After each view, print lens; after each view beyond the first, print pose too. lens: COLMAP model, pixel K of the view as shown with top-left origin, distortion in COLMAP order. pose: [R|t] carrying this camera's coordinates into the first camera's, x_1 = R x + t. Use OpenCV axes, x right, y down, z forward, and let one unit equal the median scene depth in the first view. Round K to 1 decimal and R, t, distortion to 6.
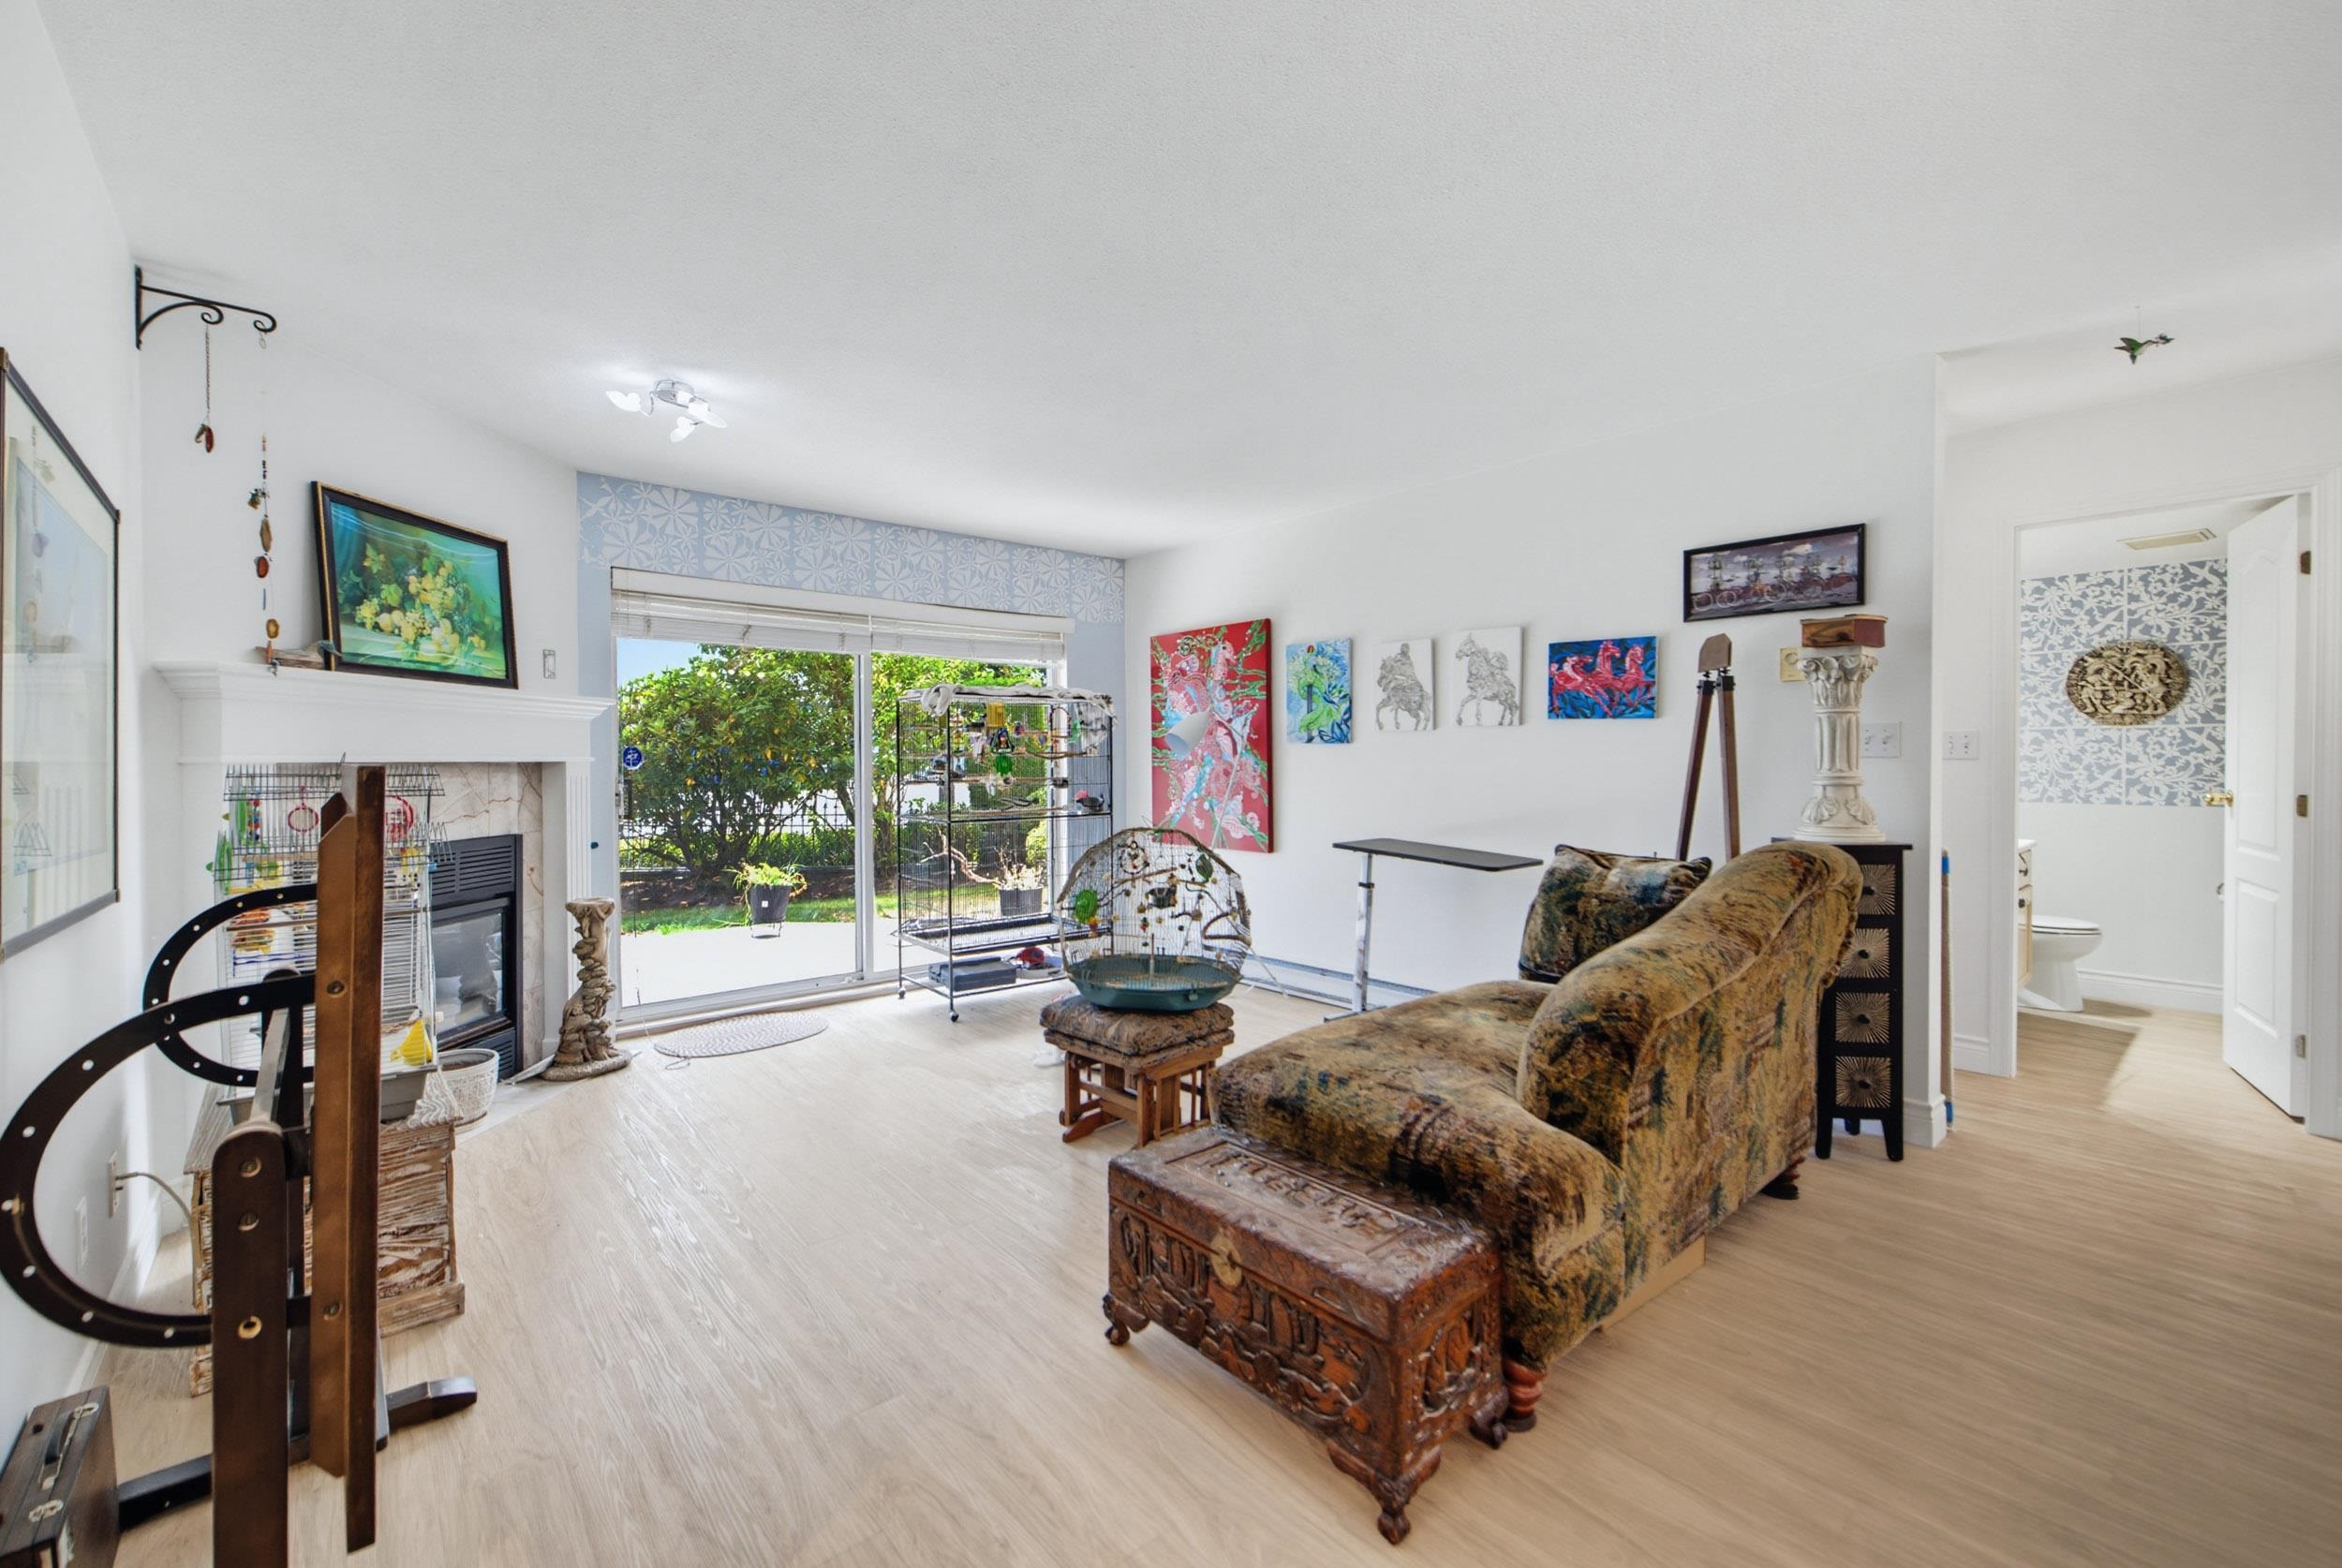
lens RADIAL K [[960.4, 0, 1122.7], [0, 960.4, 769.3], [0, 0, 1]] dist [-0.000261, -0.000236]
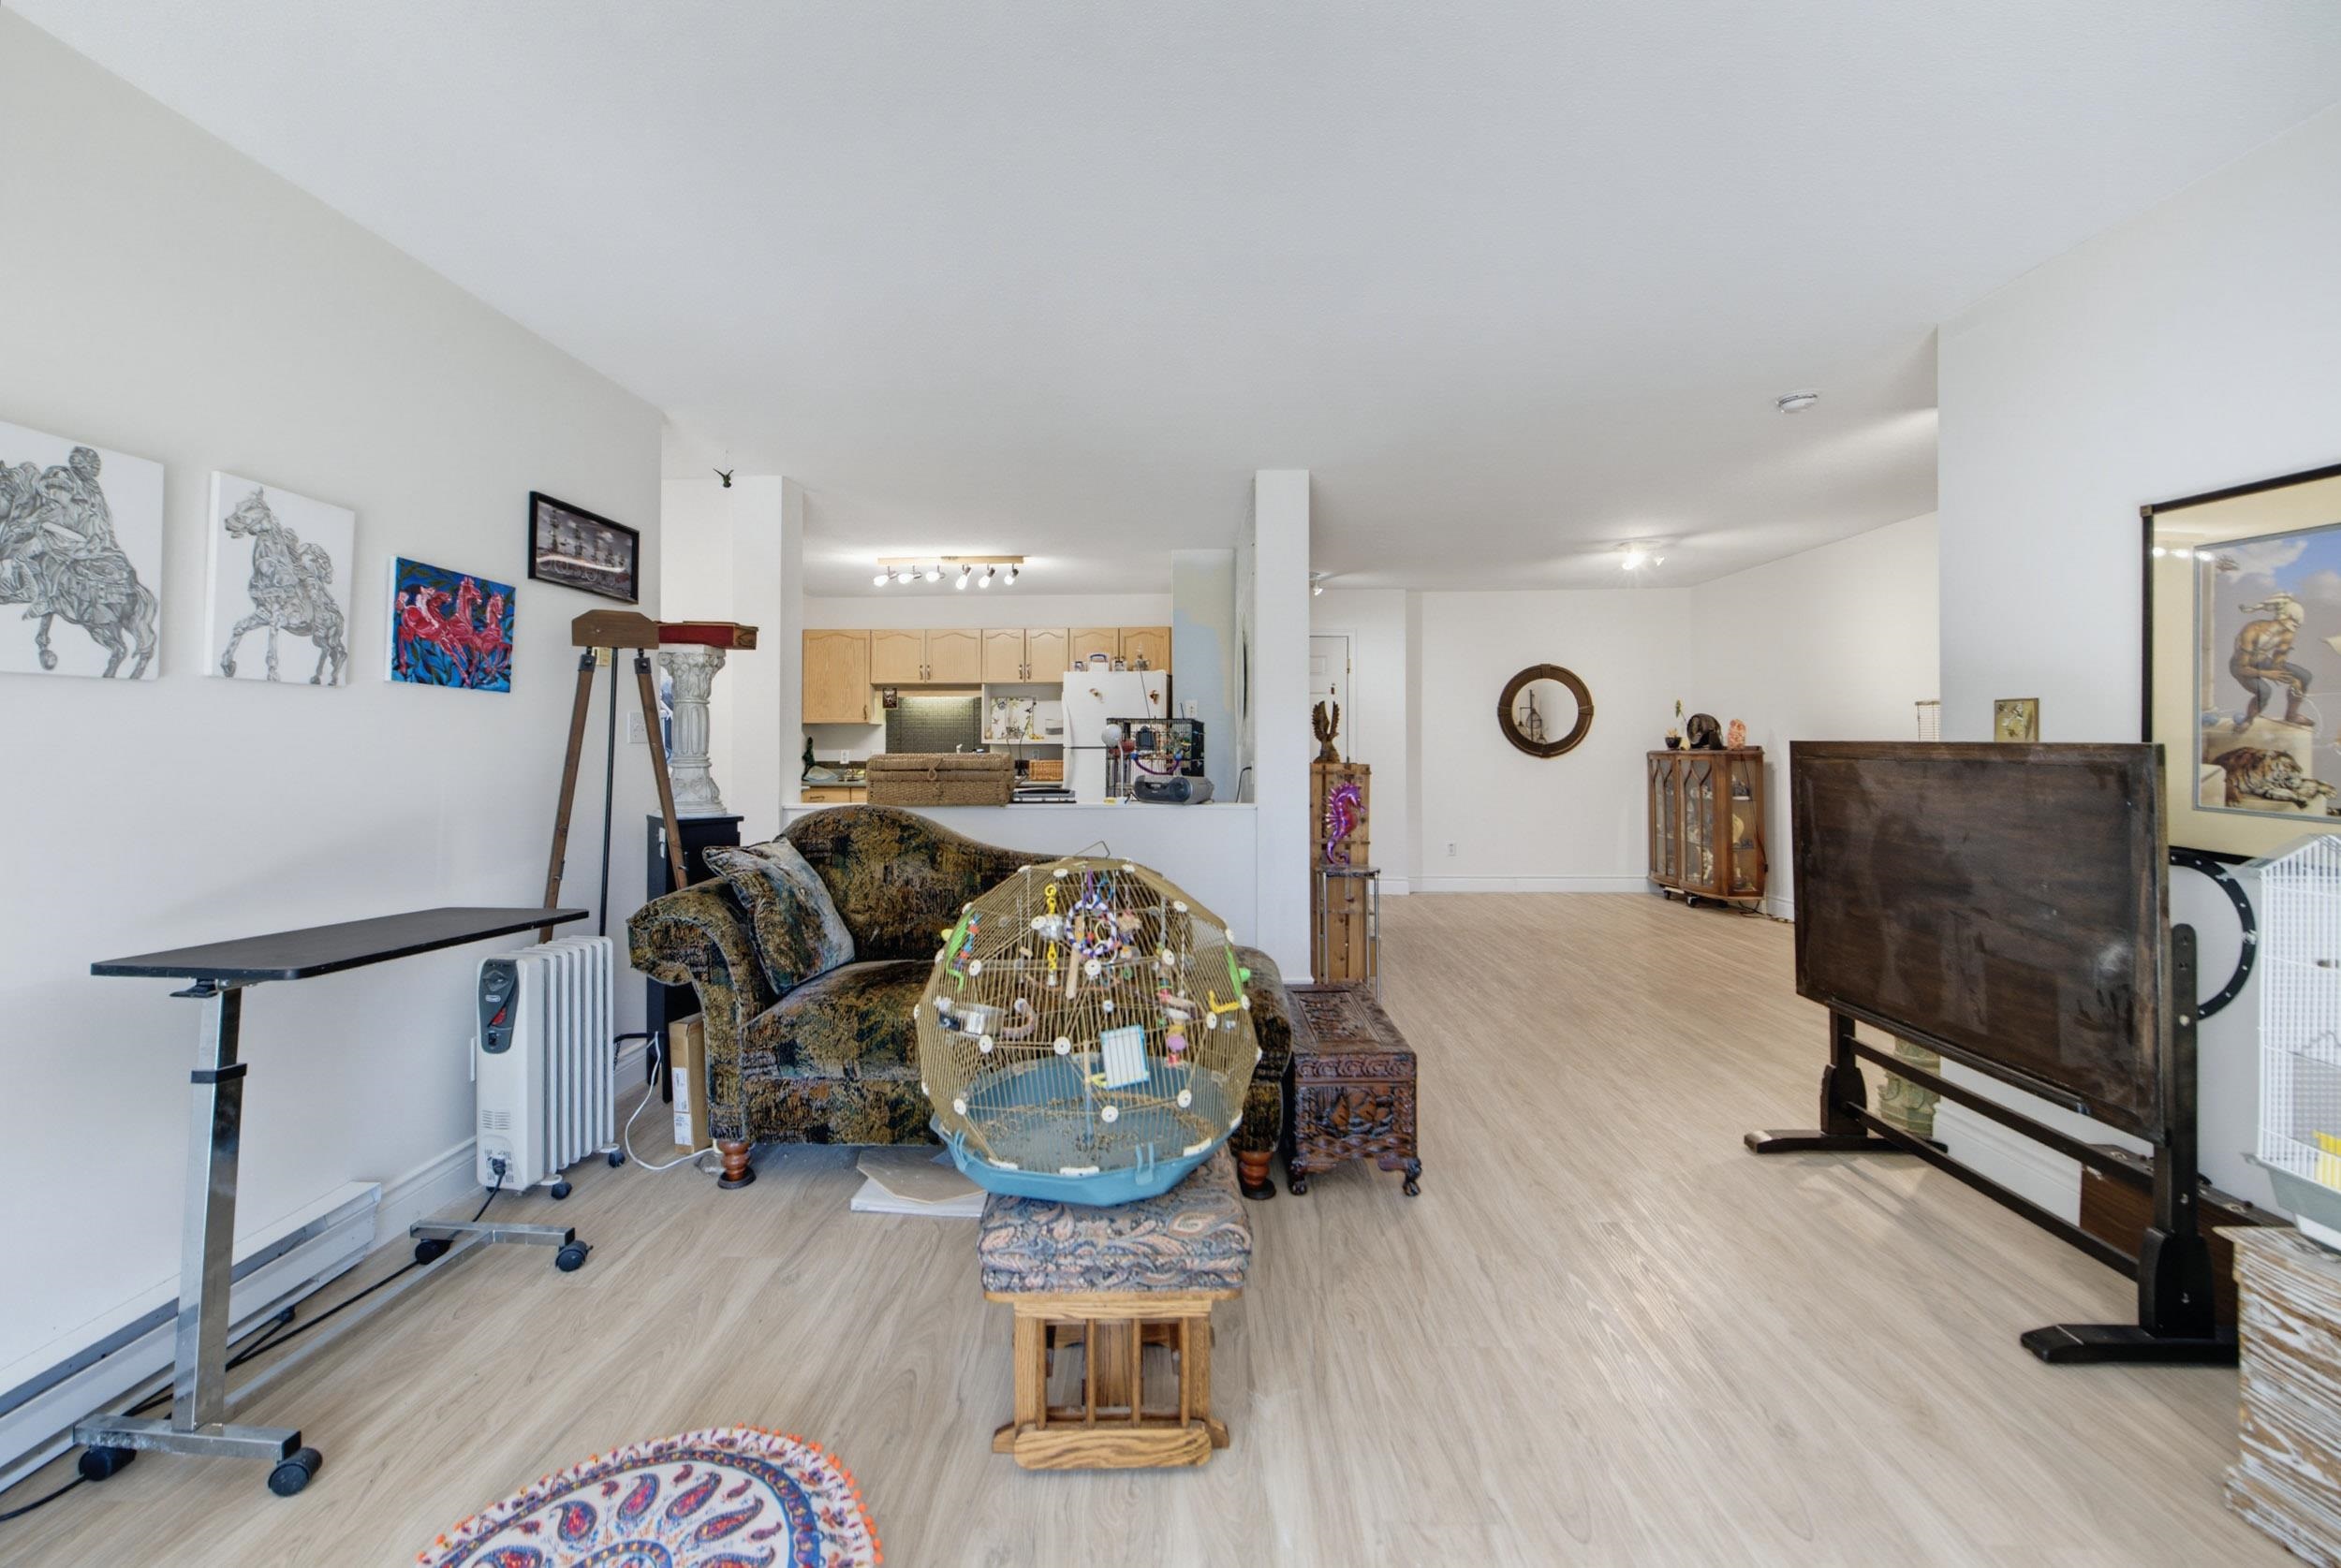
lens RADIAL K [[938.2, 0, 1144.5], [0, 938.2, 734.9], [0, 0, 1]] dist [-0.003081, -0.000855]
pose [[-0.741964, 0.006625, 0.670407, -0.283705], [0.012227, 0.999919, 0.003650, -0.013461], [-0.670328, 0.010905, -0.741985, 1.042263]]
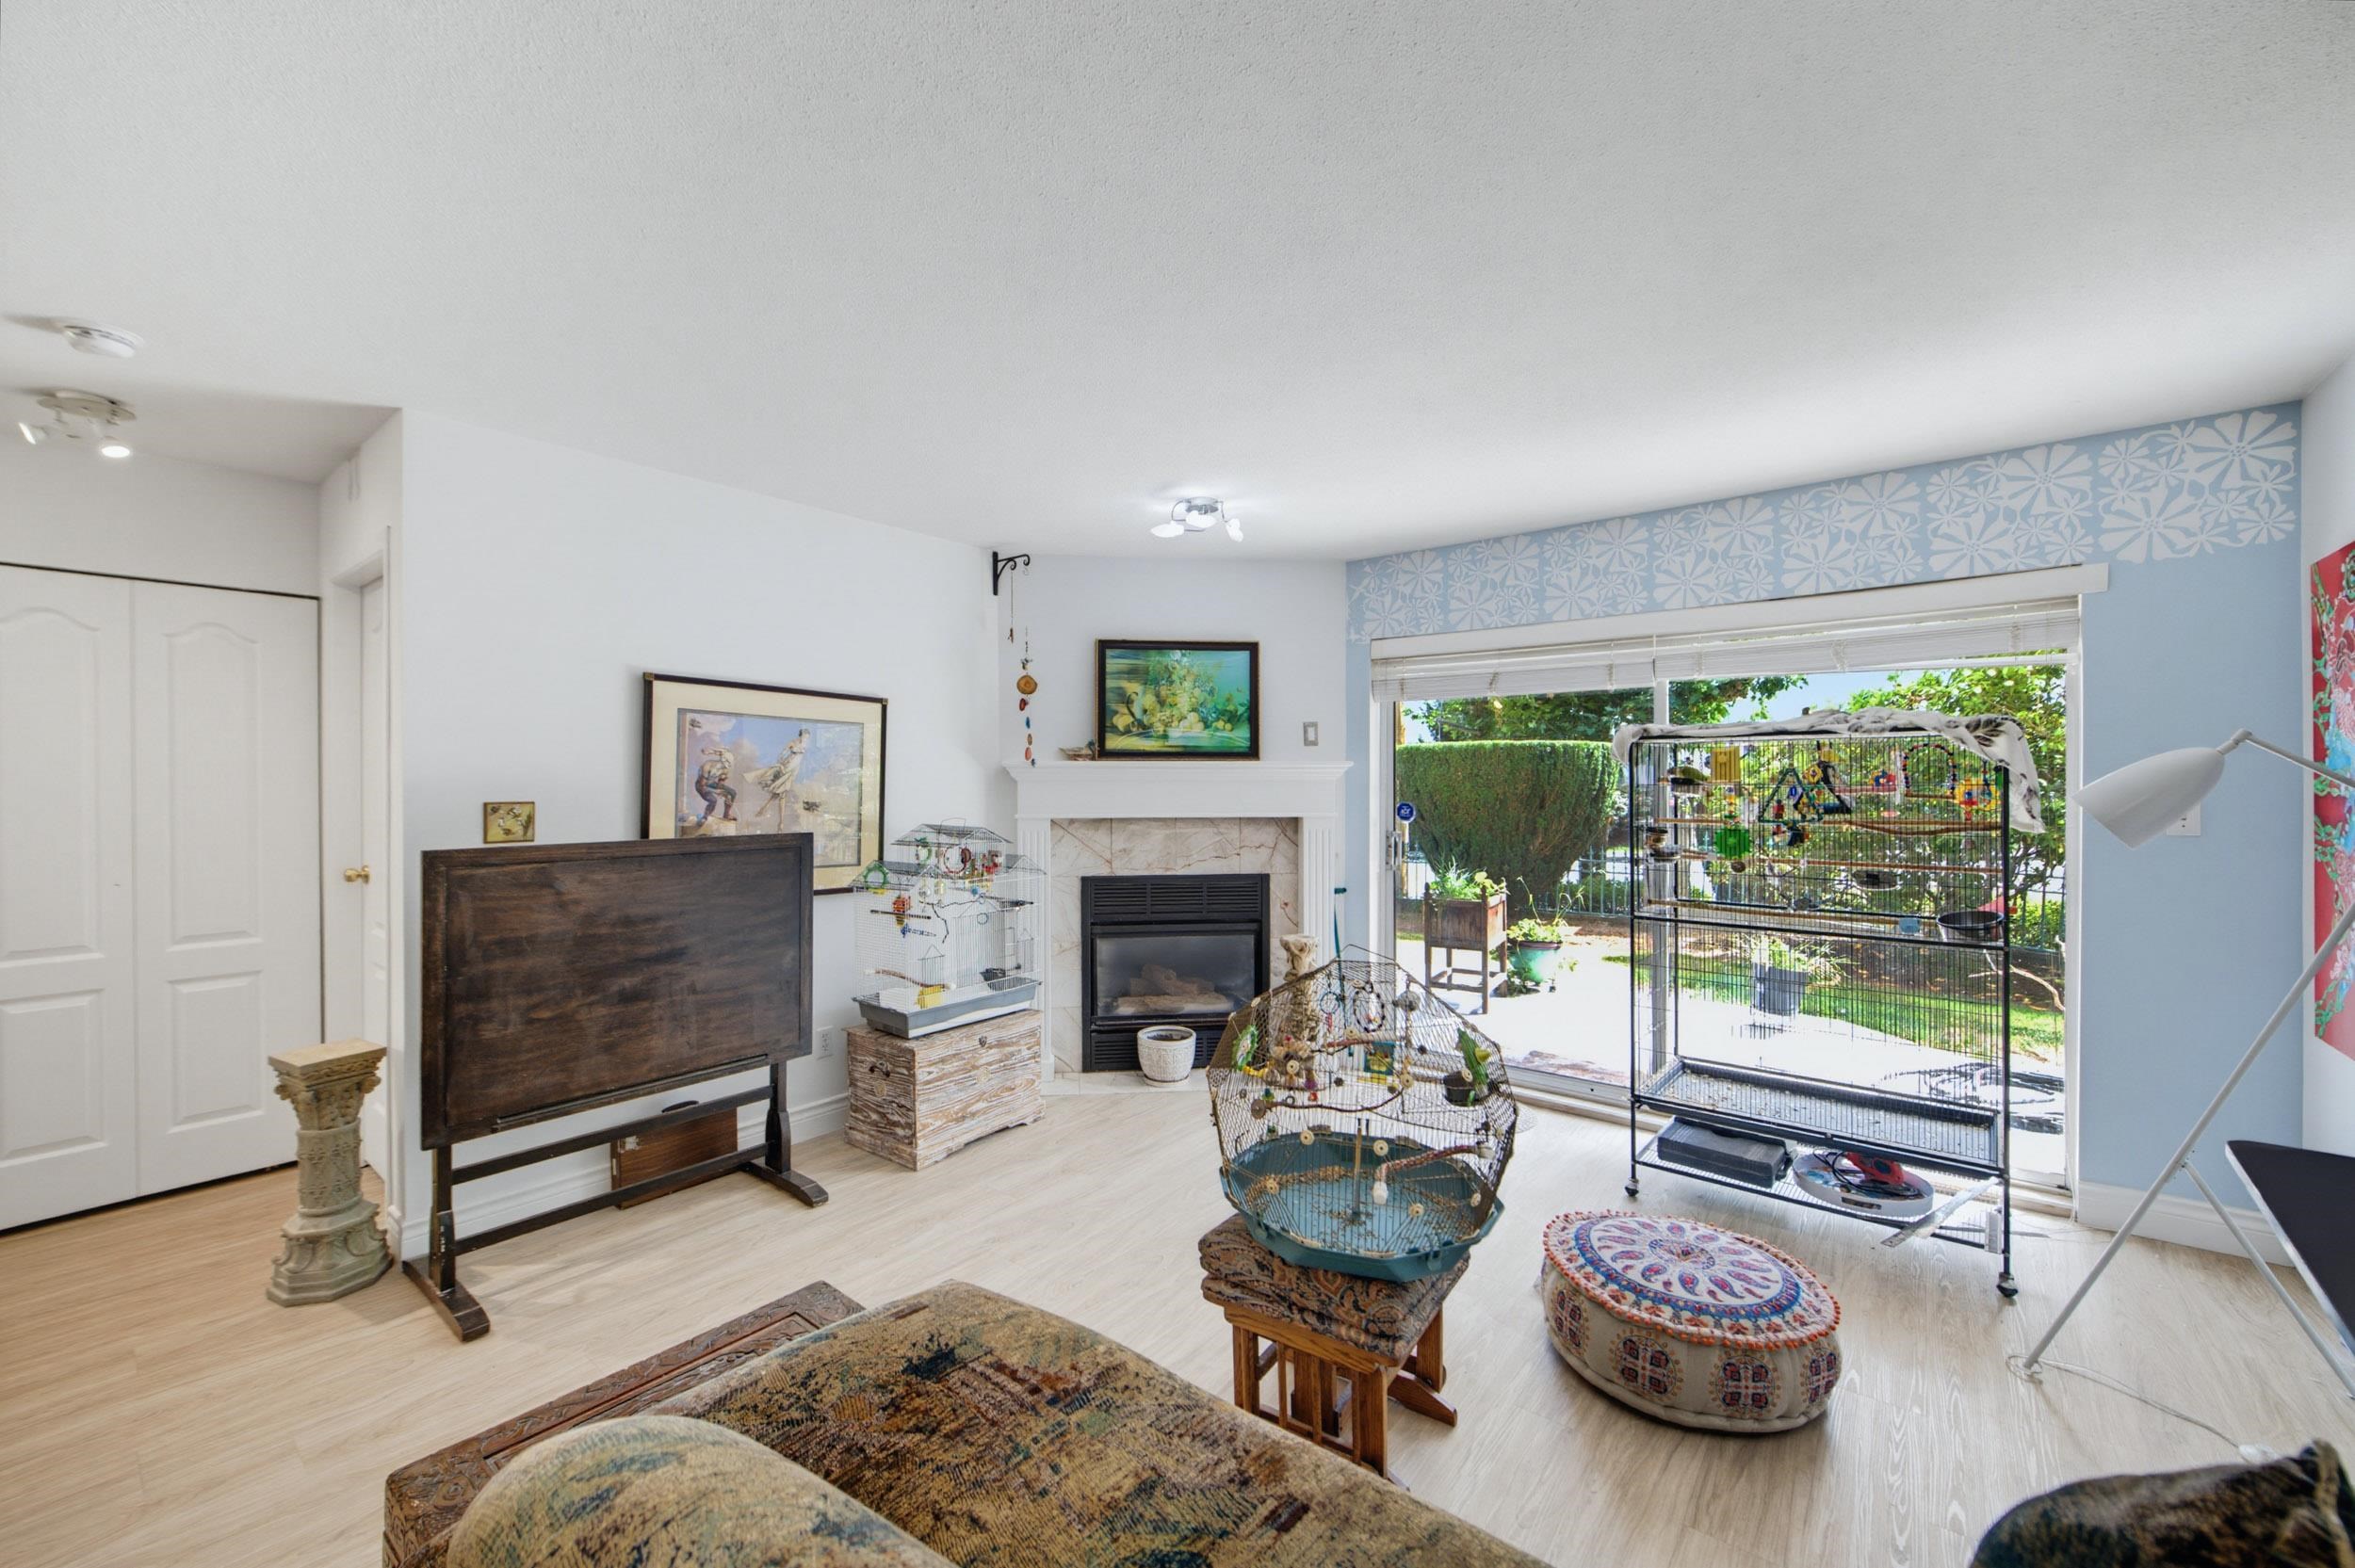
lens RADIAL K [[931.7, 0, 1164.7], [0, 931.7, 786.5], [0, 0, 1]] dist [-0.000253, -0.000173]
pose [[0.200960, 0.009500, -0.979553, 0.464815], [-0.009323, 0.999926, 0.007785, -0.048426], [0.979555, 0.007568, 0.201034, 0.551849]]
